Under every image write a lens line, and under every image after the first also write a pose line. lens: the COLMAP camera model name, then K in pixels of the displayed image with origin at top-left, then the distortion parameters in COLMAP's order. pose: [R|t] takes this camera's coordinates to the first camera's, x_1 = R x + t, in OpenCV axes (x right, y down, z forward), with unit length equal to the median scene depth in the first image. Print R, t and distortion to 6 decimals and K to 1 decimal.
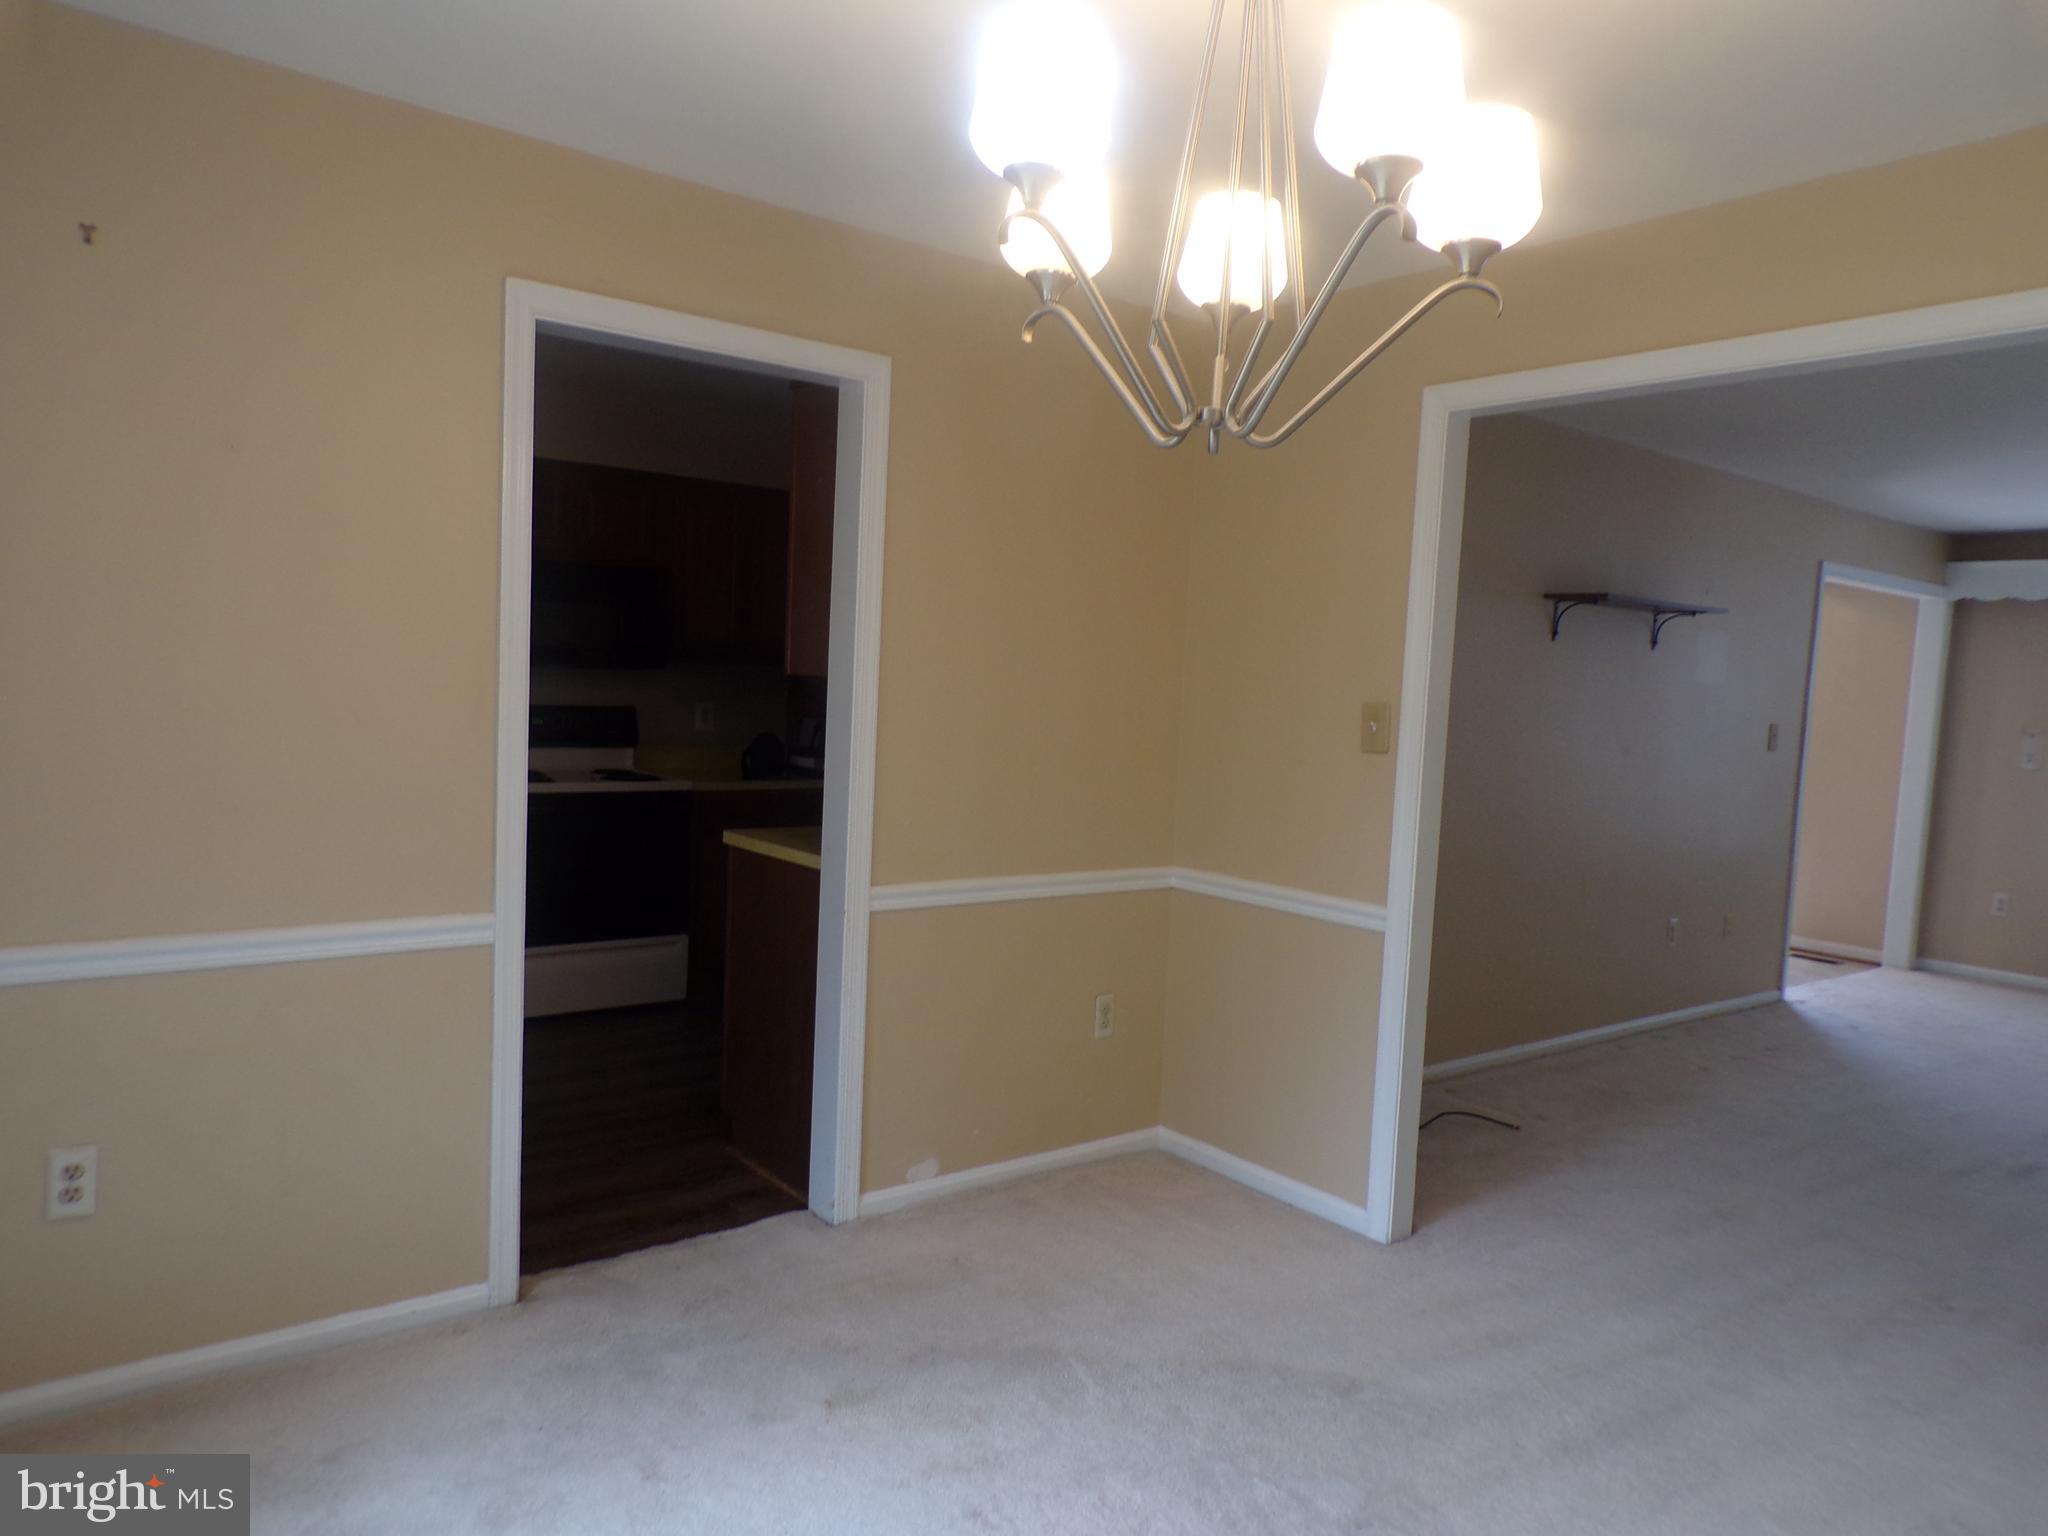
lens RADIAL K [[1386.0, 0, 1031.4], [0, 1386.0, 773.4], [0, 0, 1]] dist [0.004339, 0.001567]
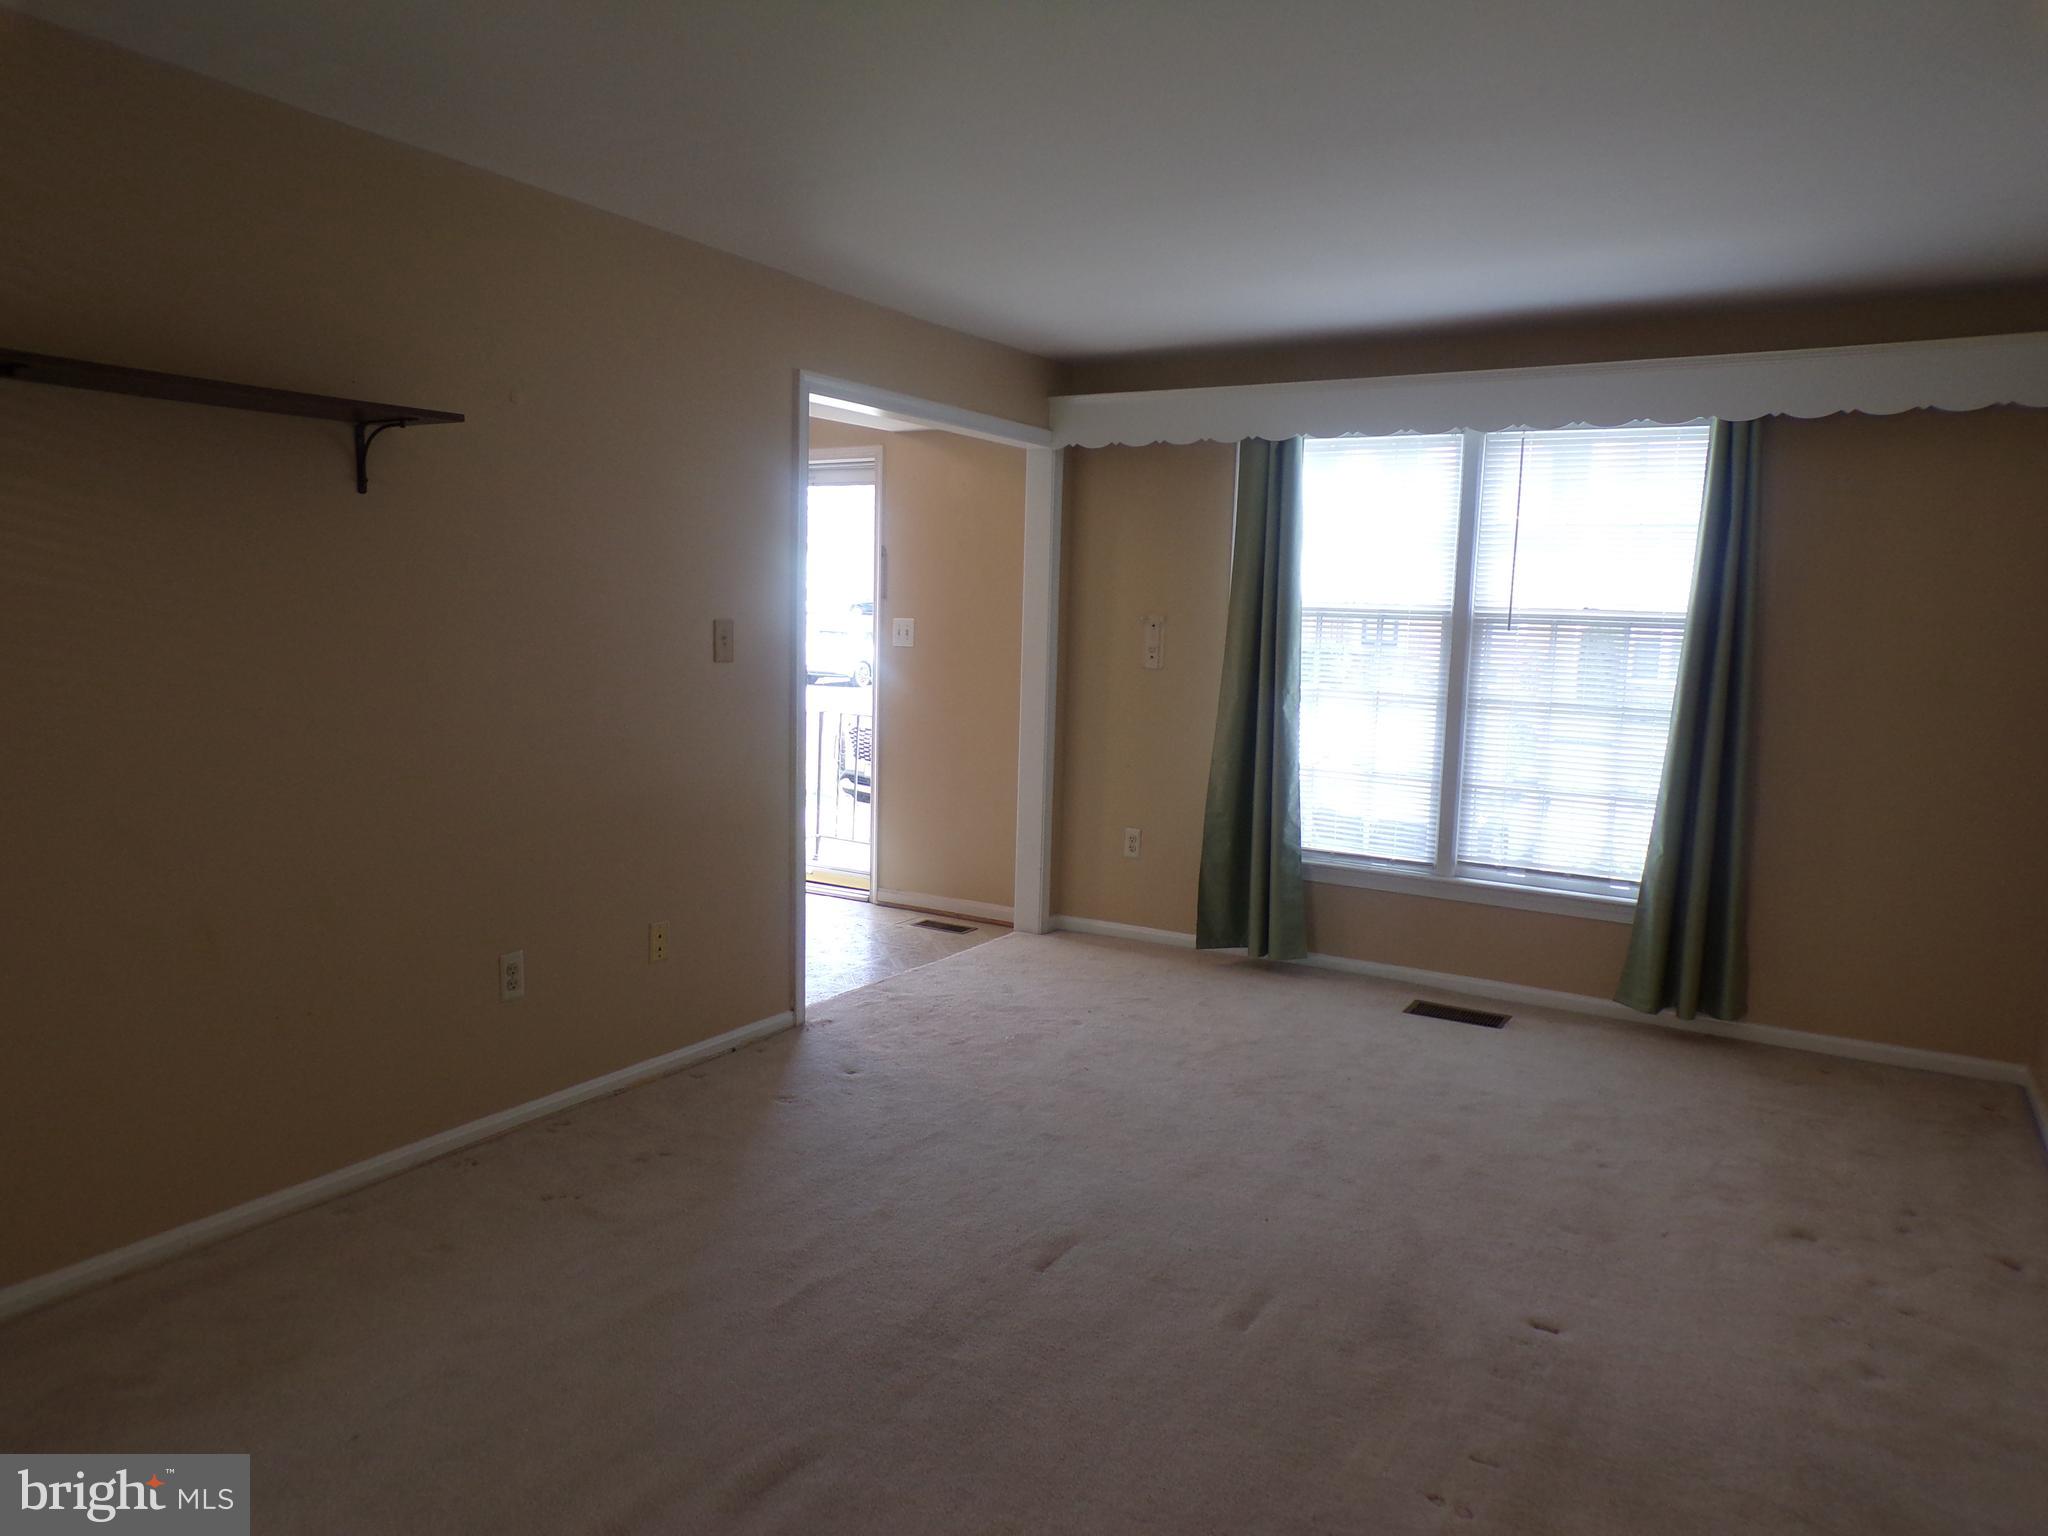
lens RADIAL K [[1386.0, 0, 1014.0], [0, 1386.0, 758.6], [0, 0, 1]] dist [0.004339, 0.001567]
pose [[0.937930, -0.066564, 0.340377, 0.379158], [0.049111, 0.997011, 0.059647, -0.002346], [-0.343330, -0.039228, 0.938395, 0.298970]]
